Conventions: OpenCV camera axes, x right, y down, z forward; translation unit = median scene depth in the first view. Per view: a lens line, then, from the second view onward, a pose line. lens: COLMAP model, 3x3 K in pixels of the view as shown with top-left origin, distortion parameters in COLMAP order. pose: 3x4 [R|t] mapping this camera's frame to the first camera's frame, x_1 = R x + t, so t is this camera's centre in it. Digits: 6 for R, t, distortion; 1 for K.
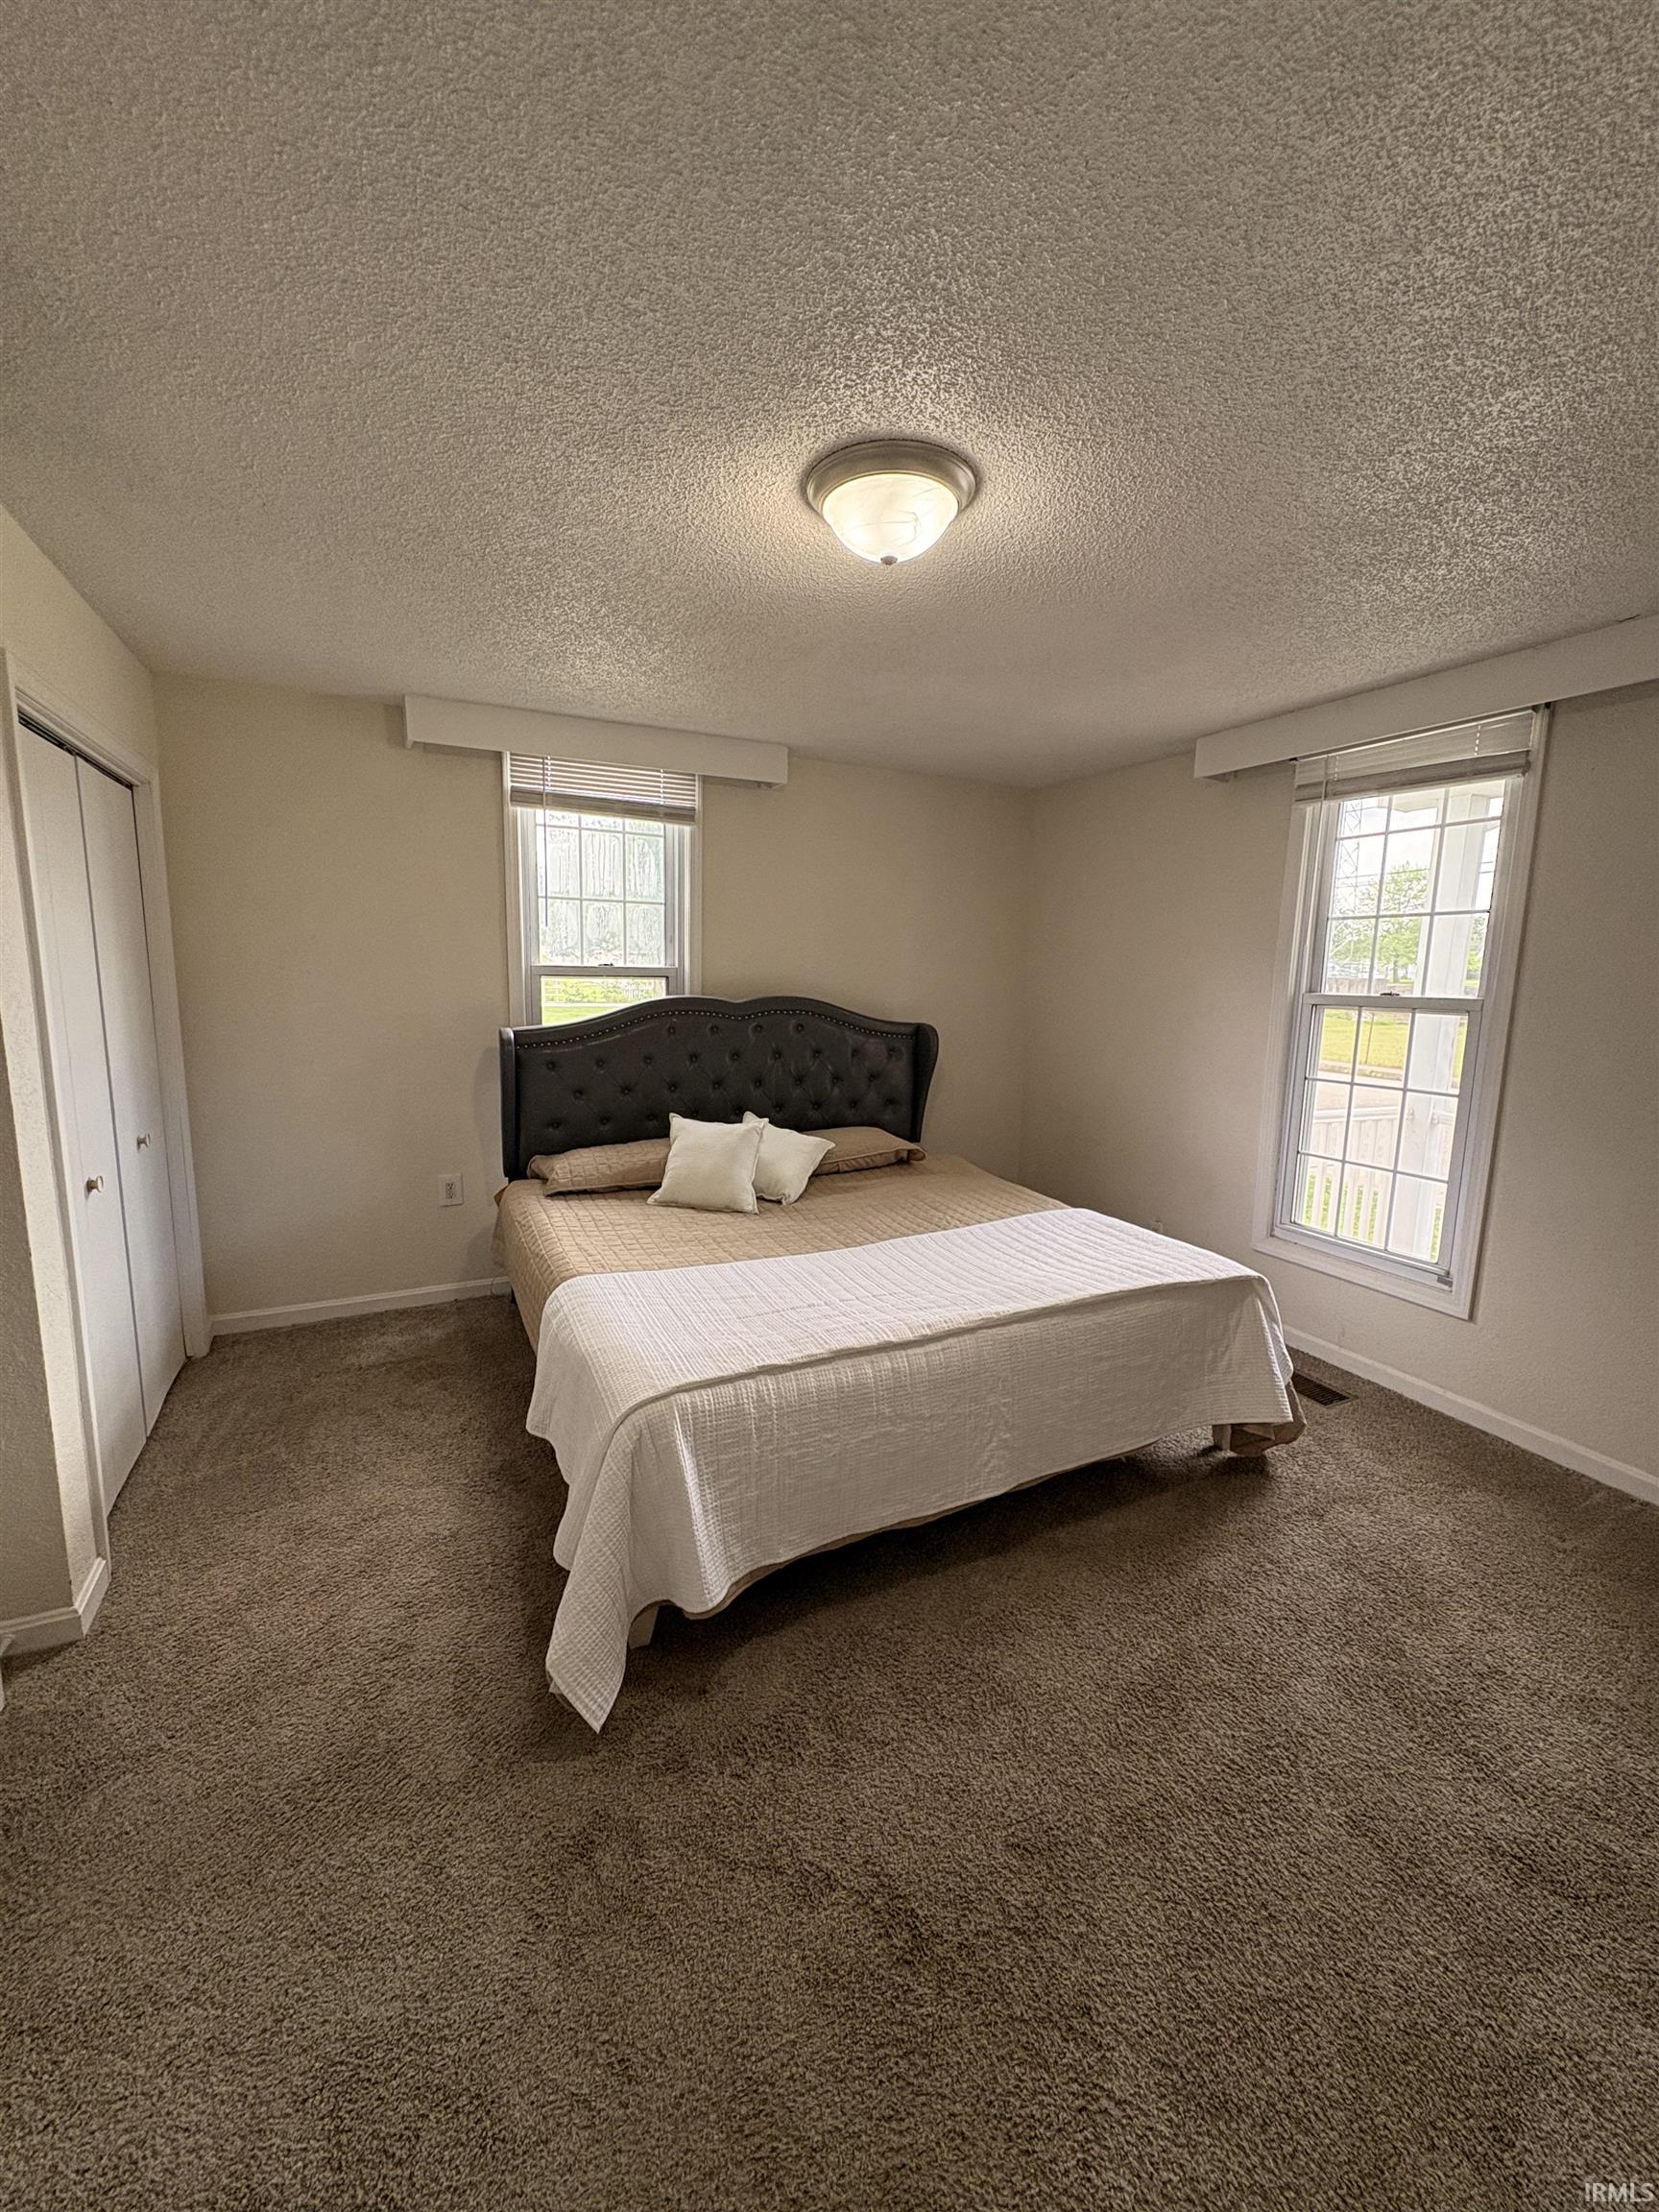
lens RADIAL K [[877.1, 0, 829.2], [0, 877.1, 1110.7], [0, 0, 1]] dist [-0.001248, 0.000696]
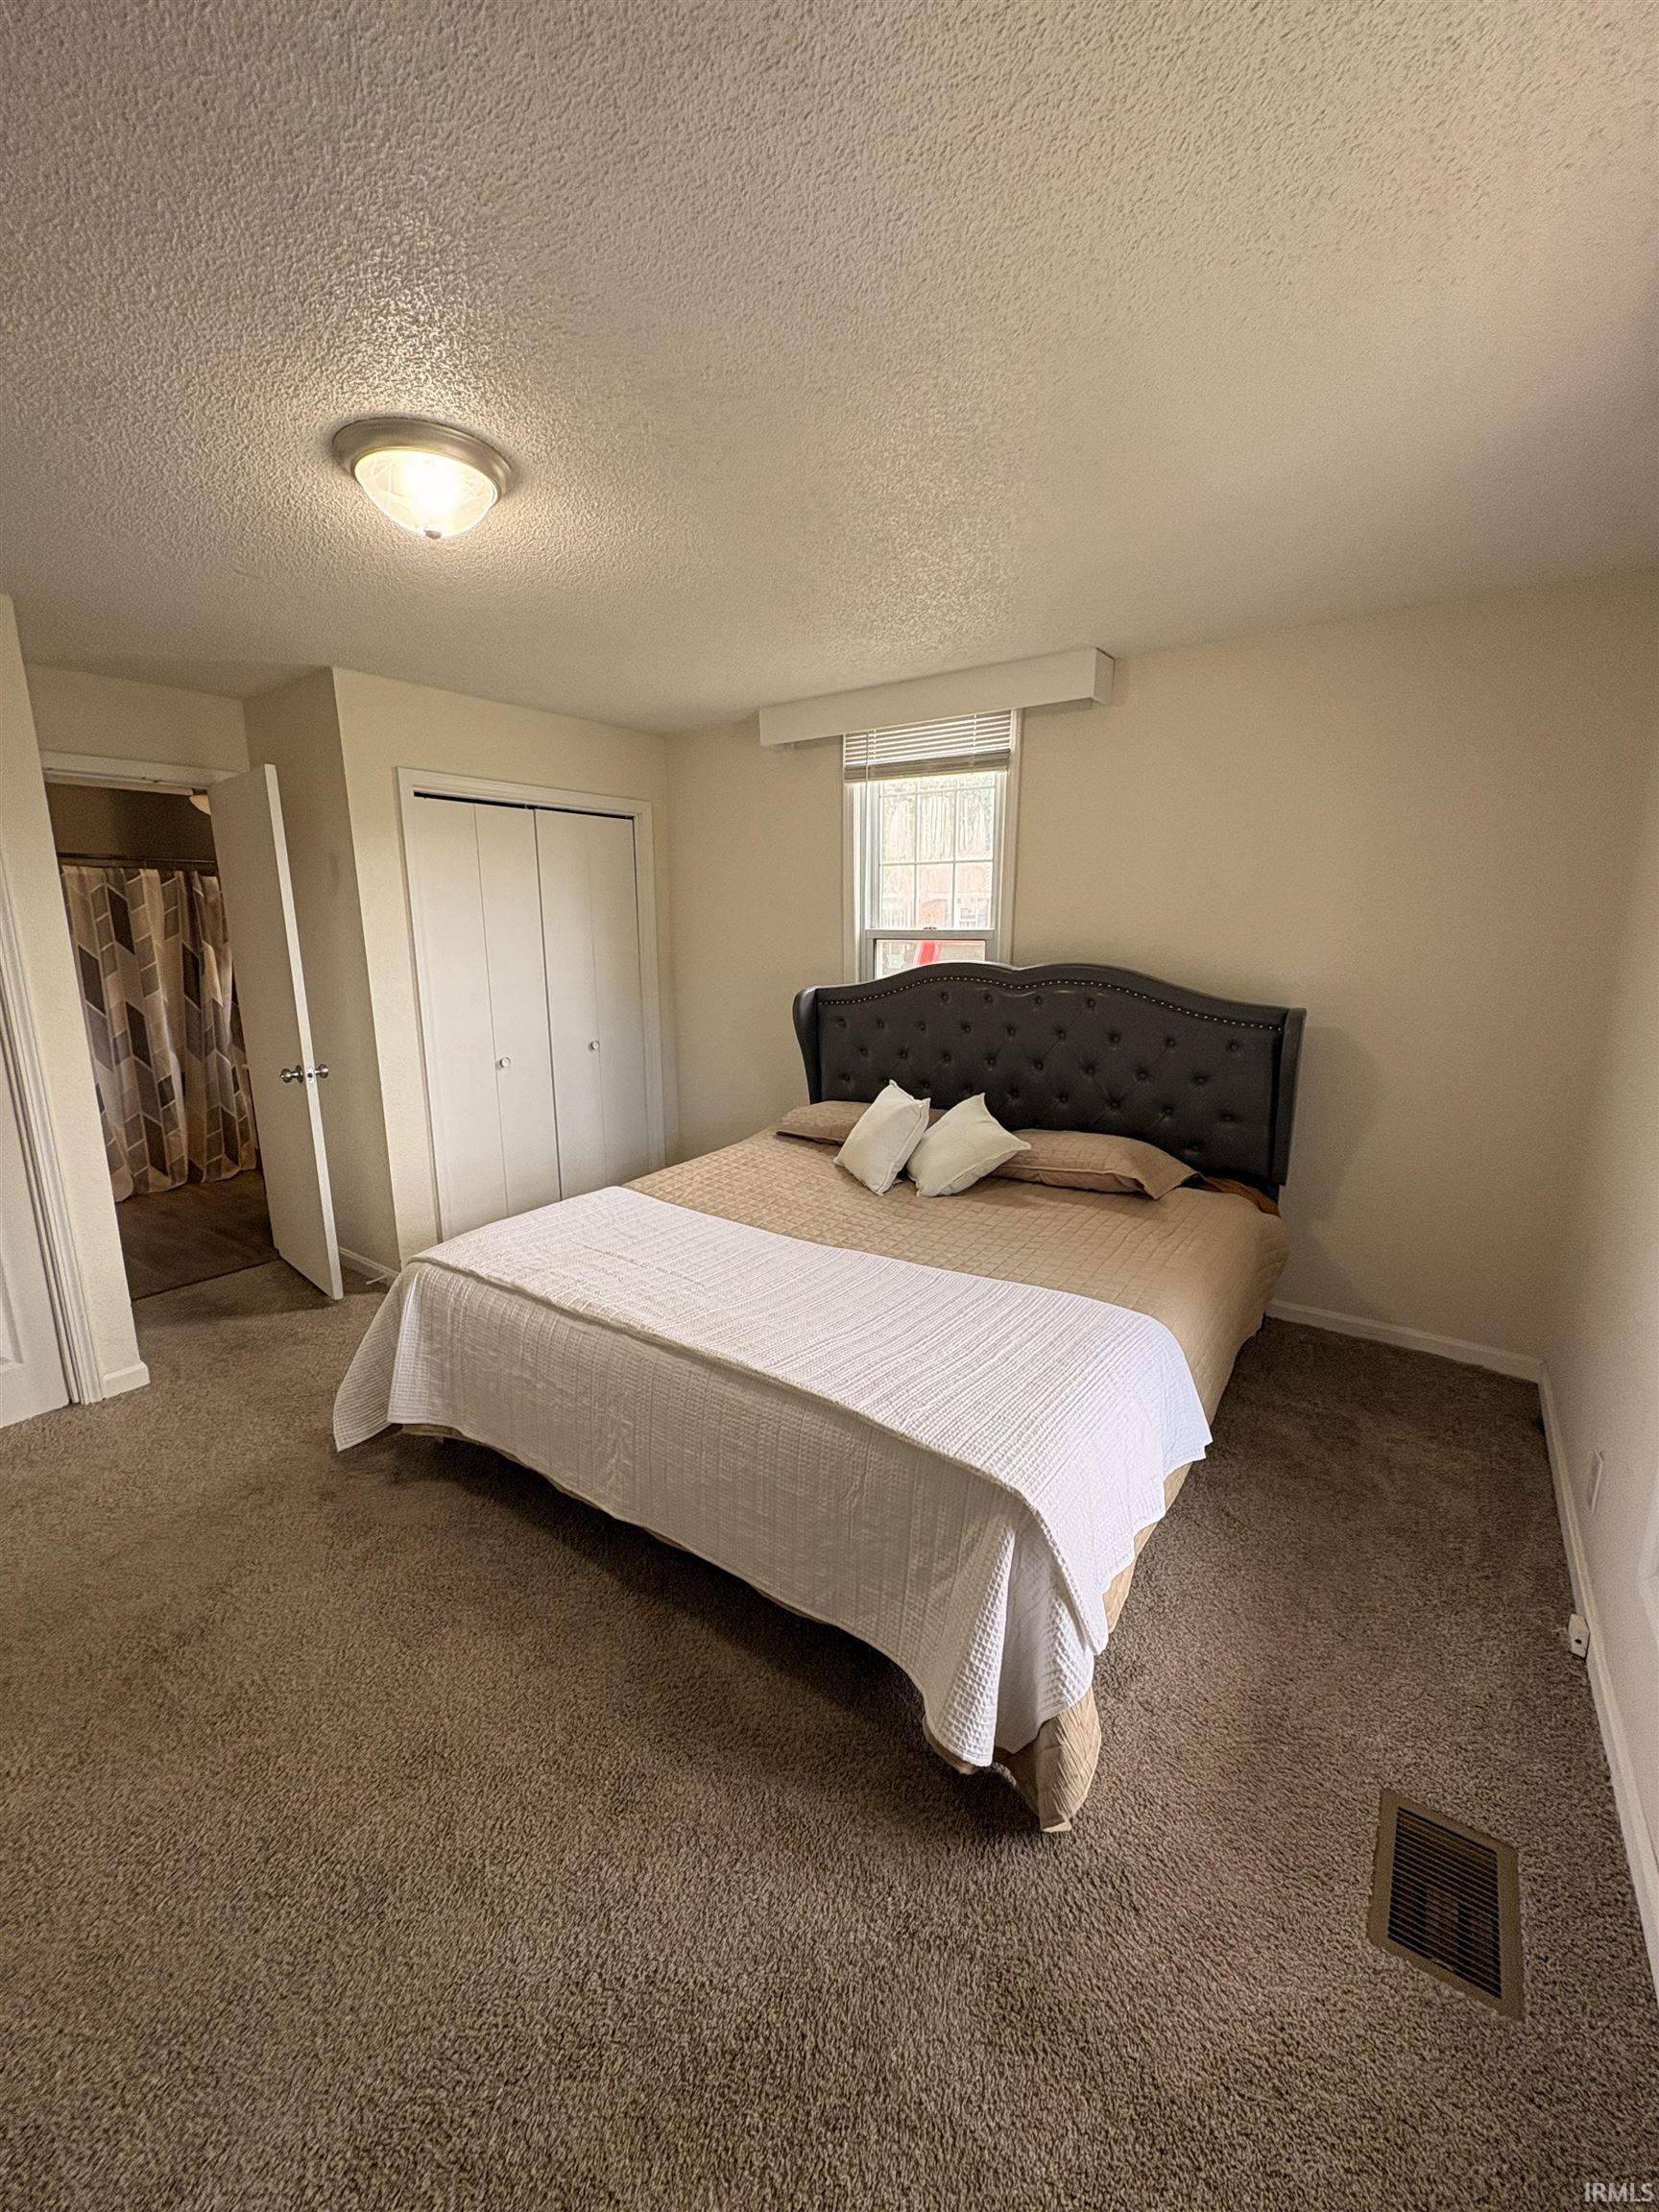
lens RADIAL K [[877.1, 0, 827.2], [0, 877.1, 1105.1], [0, 0, 1]] dist [-0.001248, 0.000696]
pose [[0.484941, 0.158996, -0.859972, 0.651505], [-0.128567, 0.985612, 0.109725, -0.069359], [0.865045, 0.057354, 0.498406, 0.463373]]
